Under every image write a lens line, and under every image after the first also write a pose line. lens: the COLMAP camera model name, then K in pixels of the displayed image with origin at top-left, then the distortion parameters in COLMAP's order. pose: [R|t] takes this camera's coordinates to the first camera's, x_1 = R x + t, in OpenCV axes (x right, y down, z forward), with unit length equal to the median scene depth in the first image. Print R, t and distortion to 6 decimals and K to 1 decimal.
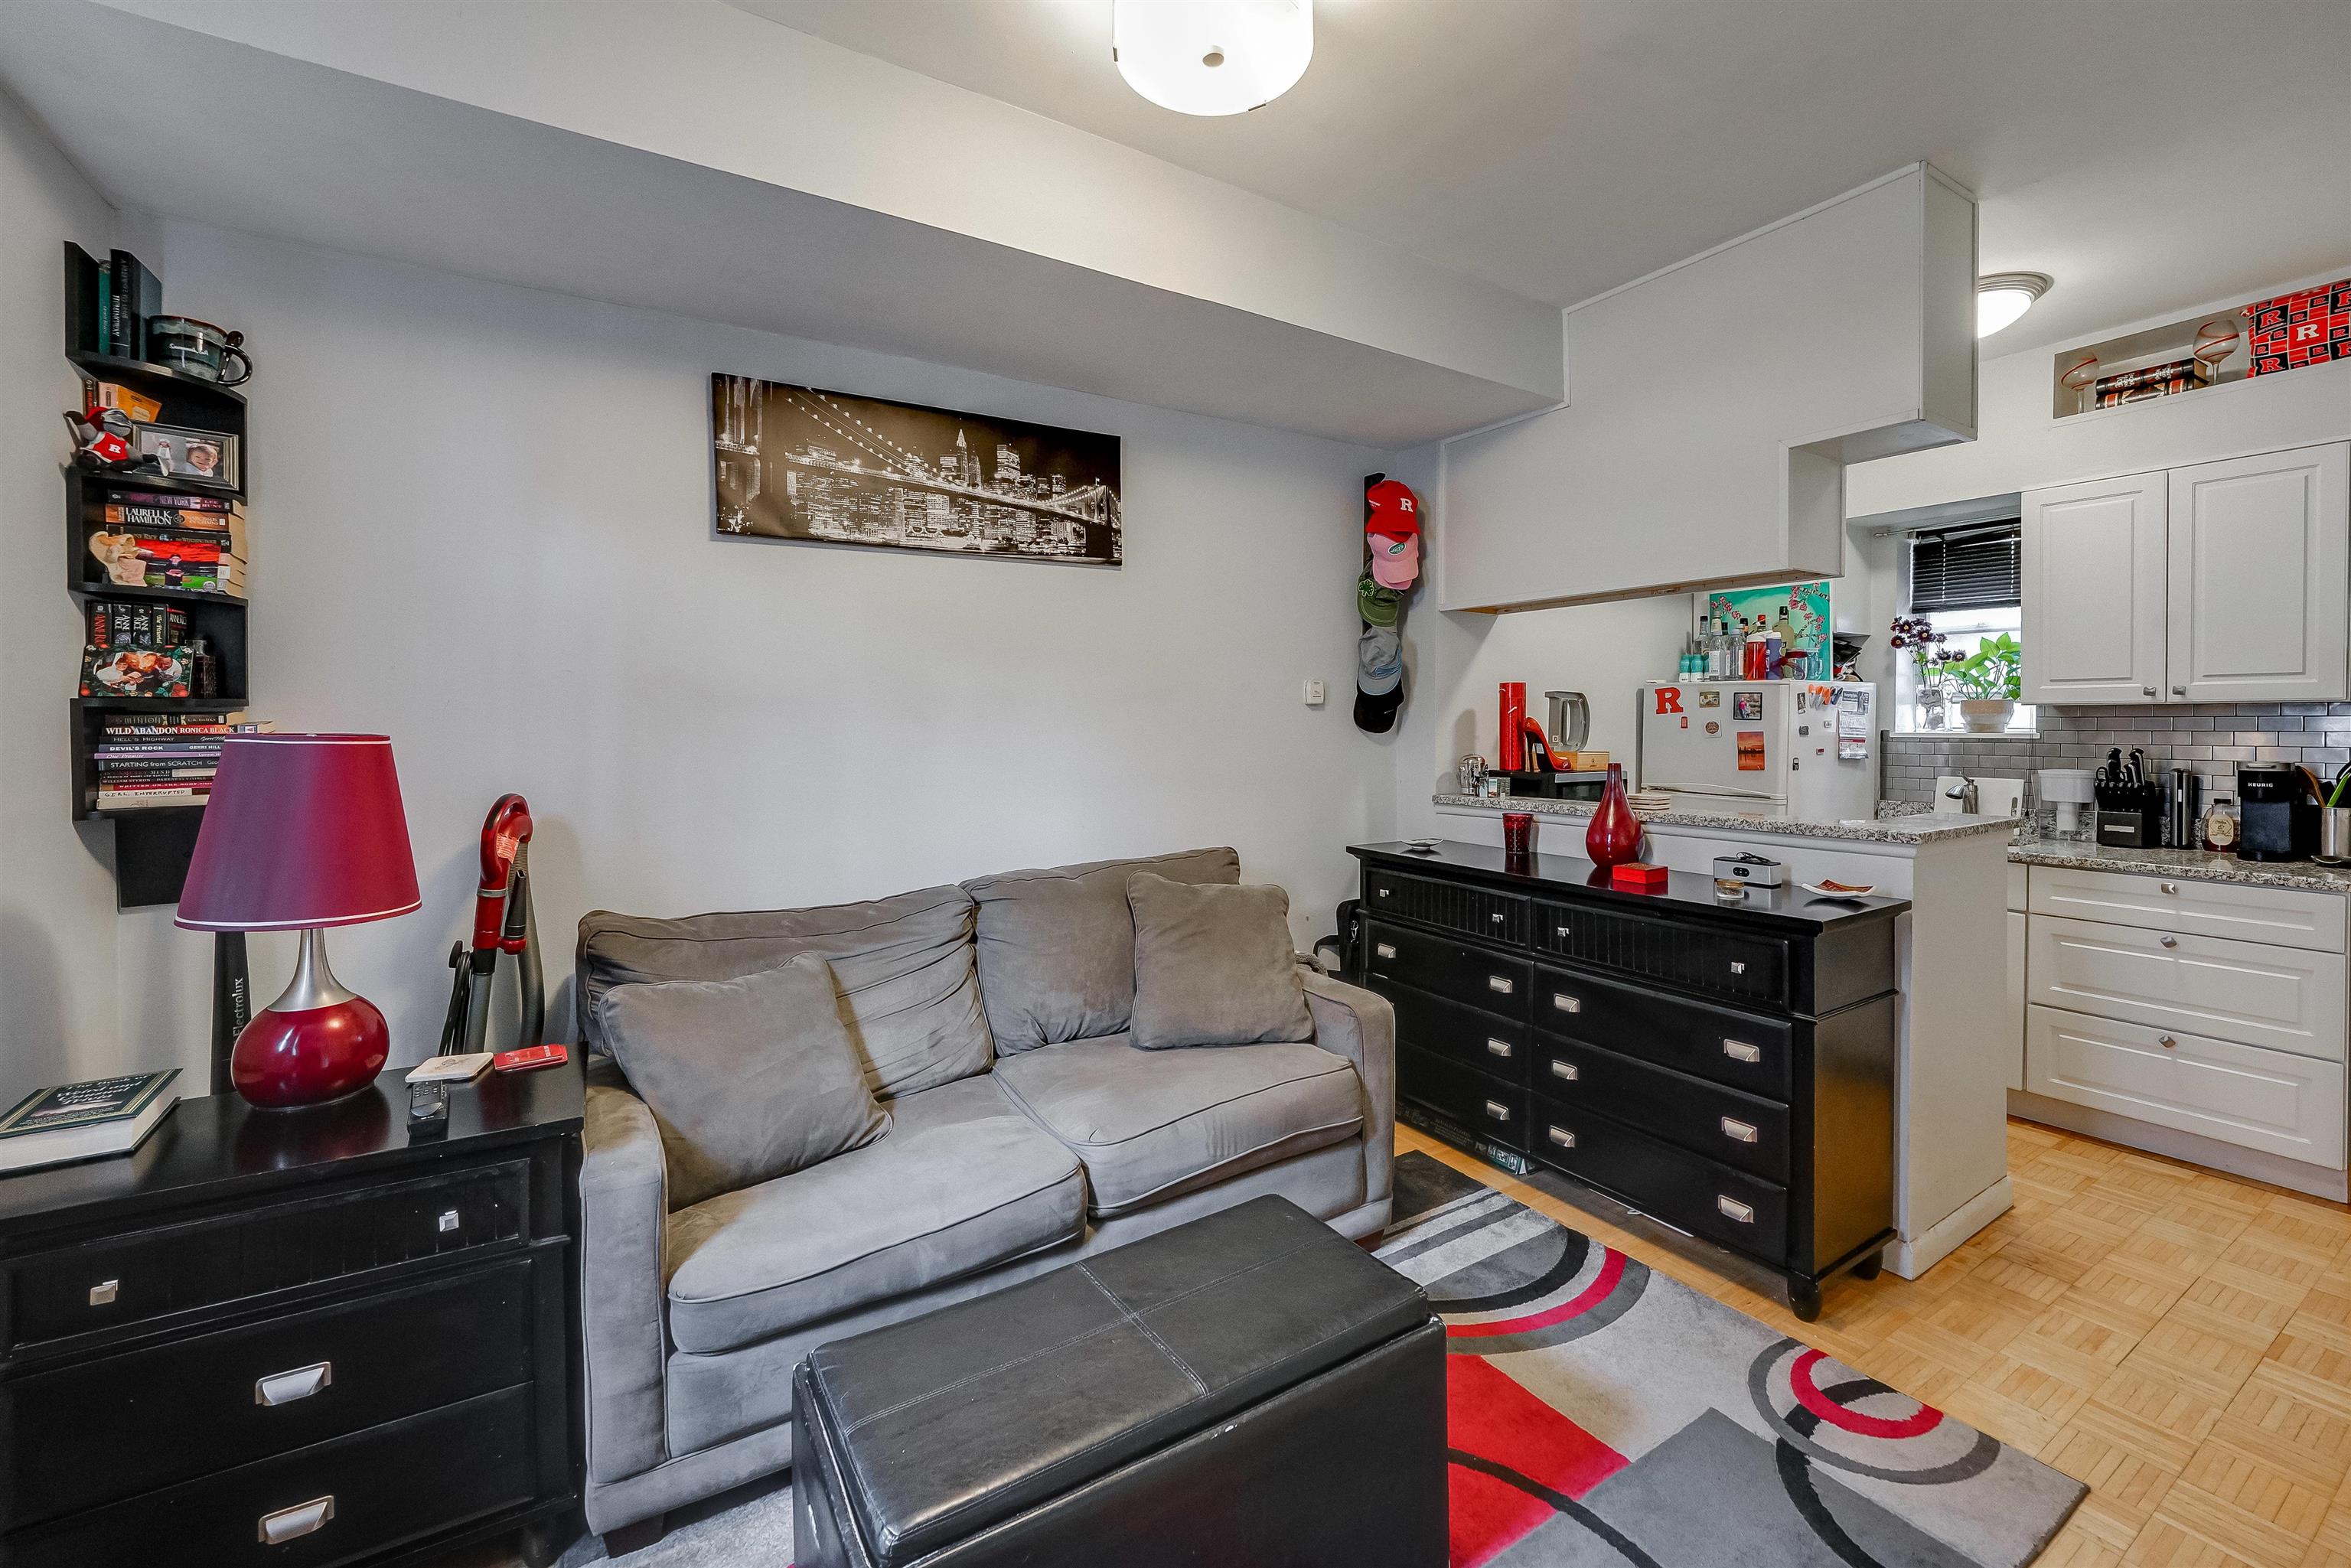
lens RADIAL K [[973.2, 0, 1181.1], [0, 973.2, 733.3], [0, 0, 1]] dist [-0.015103, 0.003659]
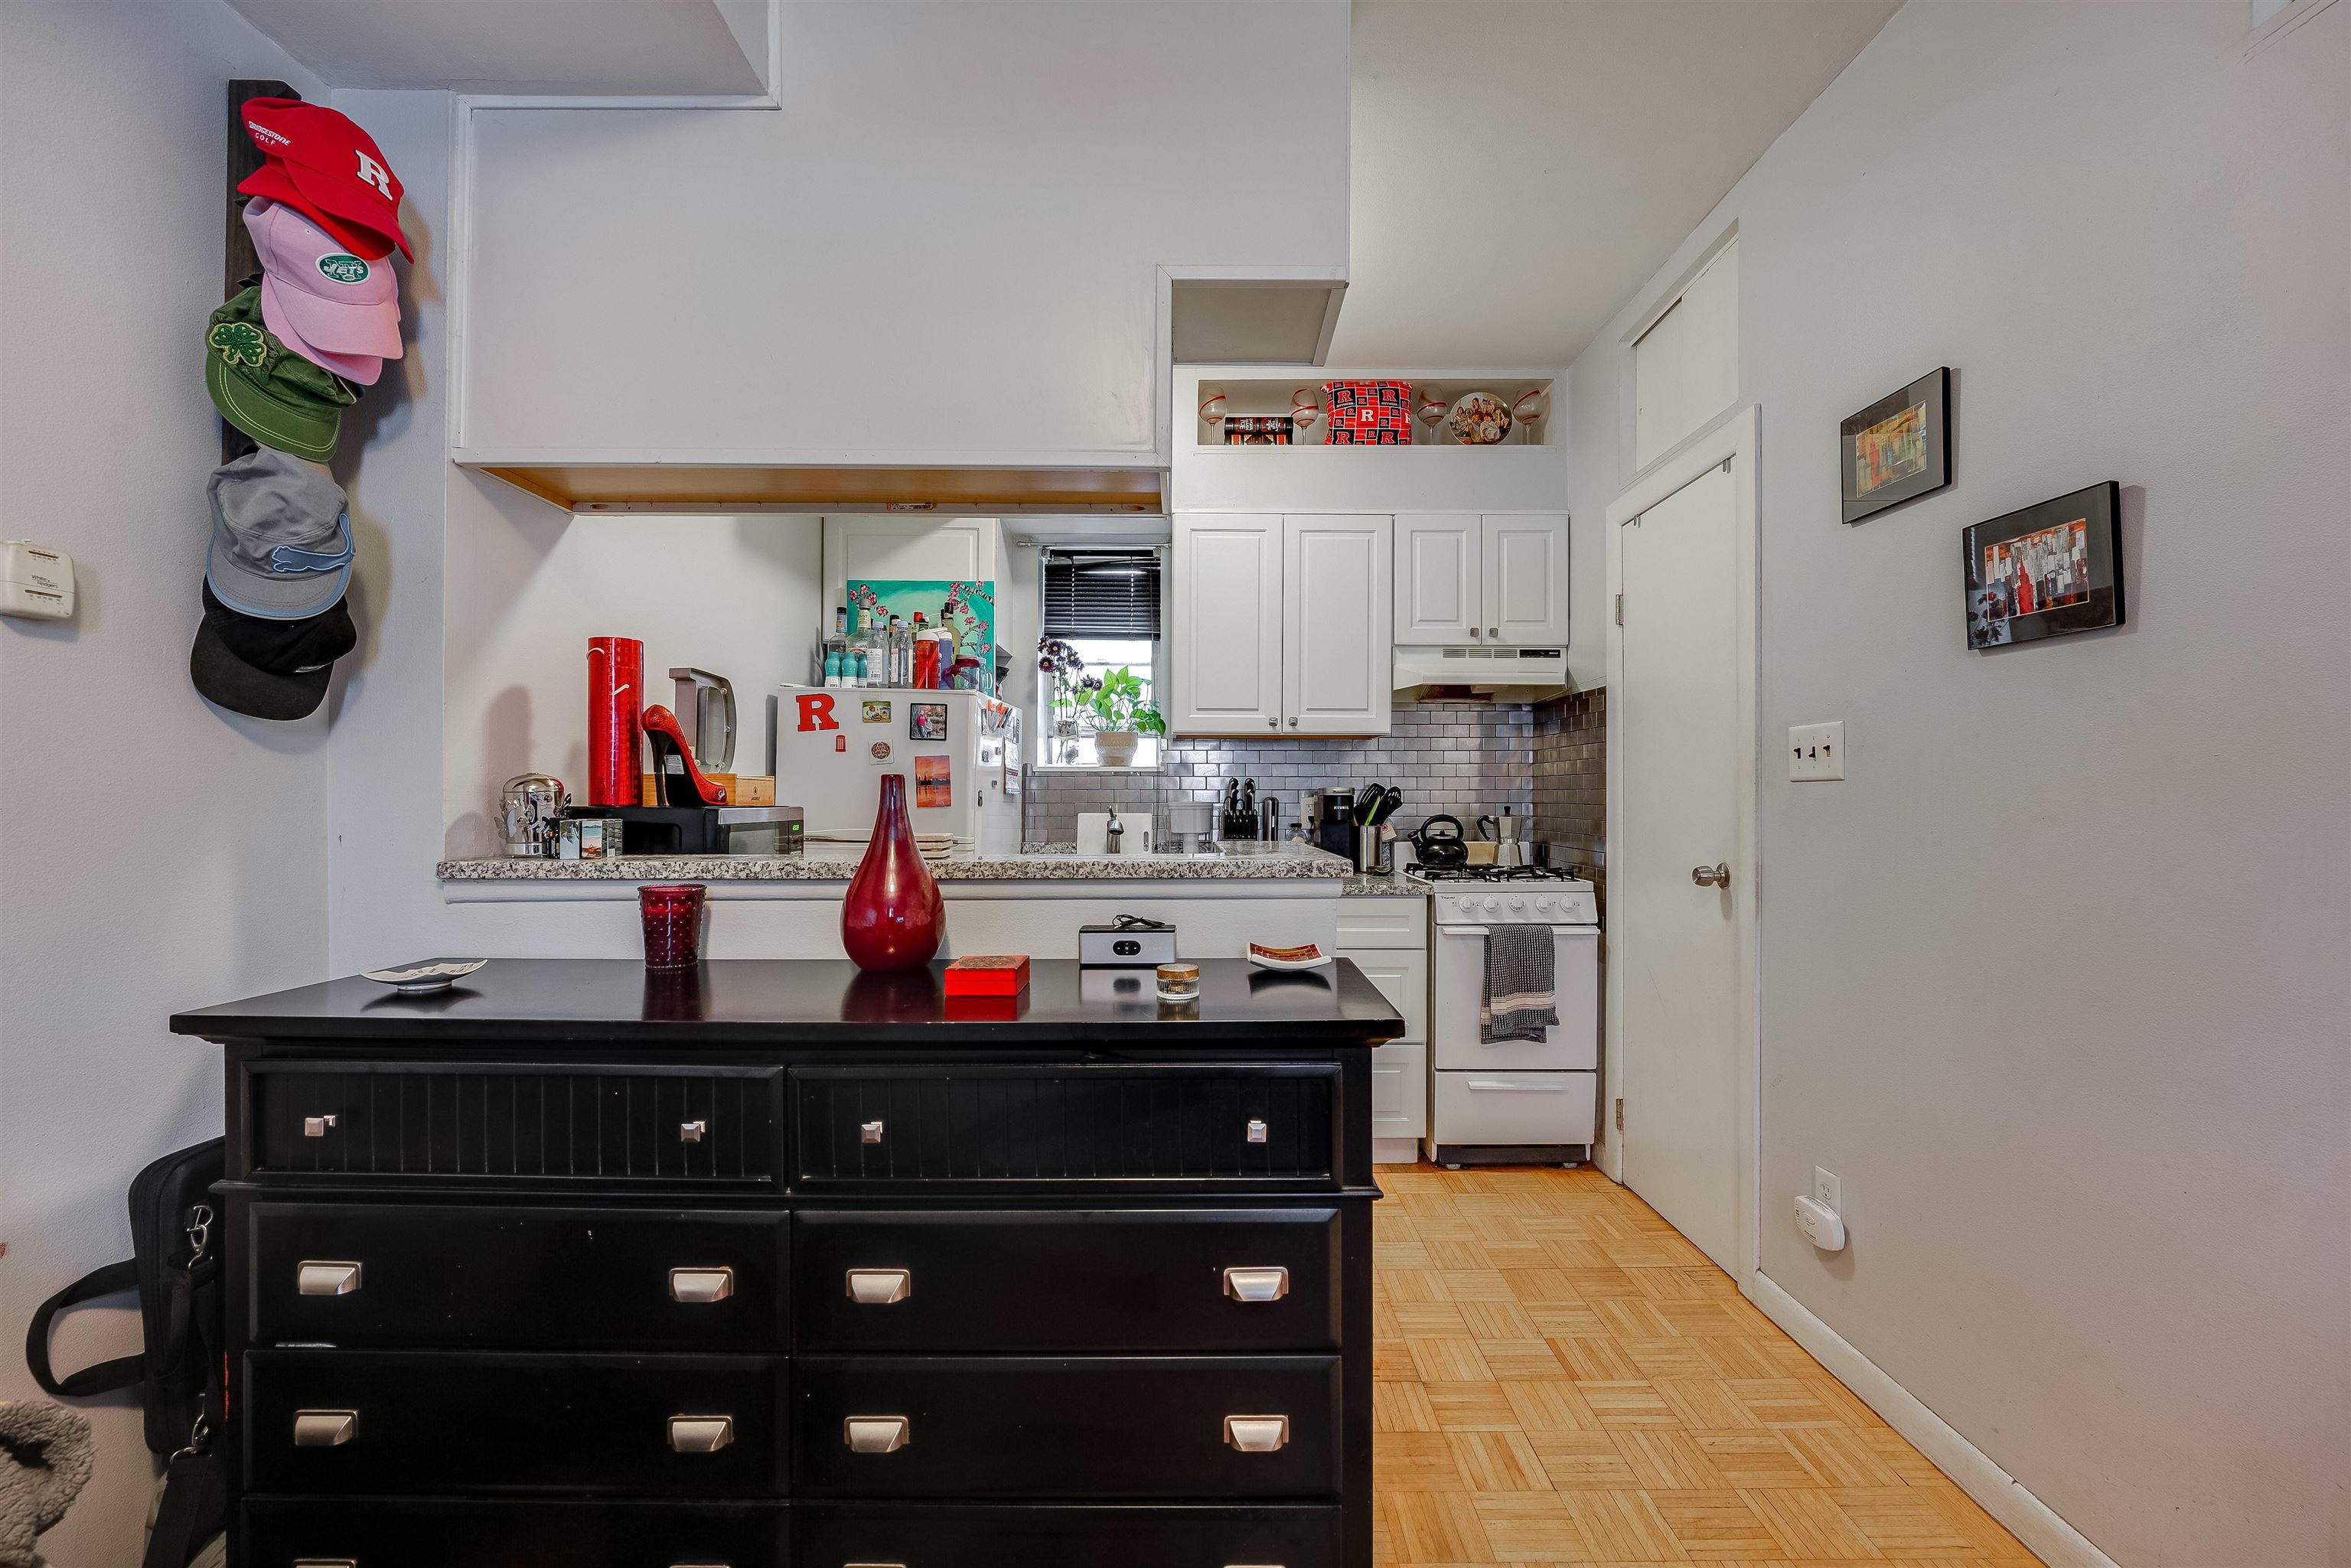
lens RADIAL K [[947.3, 0, 1186.1], [0, 947.3, 798.1], [0, 0, 1]] dist [-0.012182, 0.001978]
pose [[0.526422, -0.000556, 0.850223, 0.081079], [0.007252, 0.999966, -0.003836, 0.043898], [-0.850193, 0.008185, 0.526408, 0.547963]]
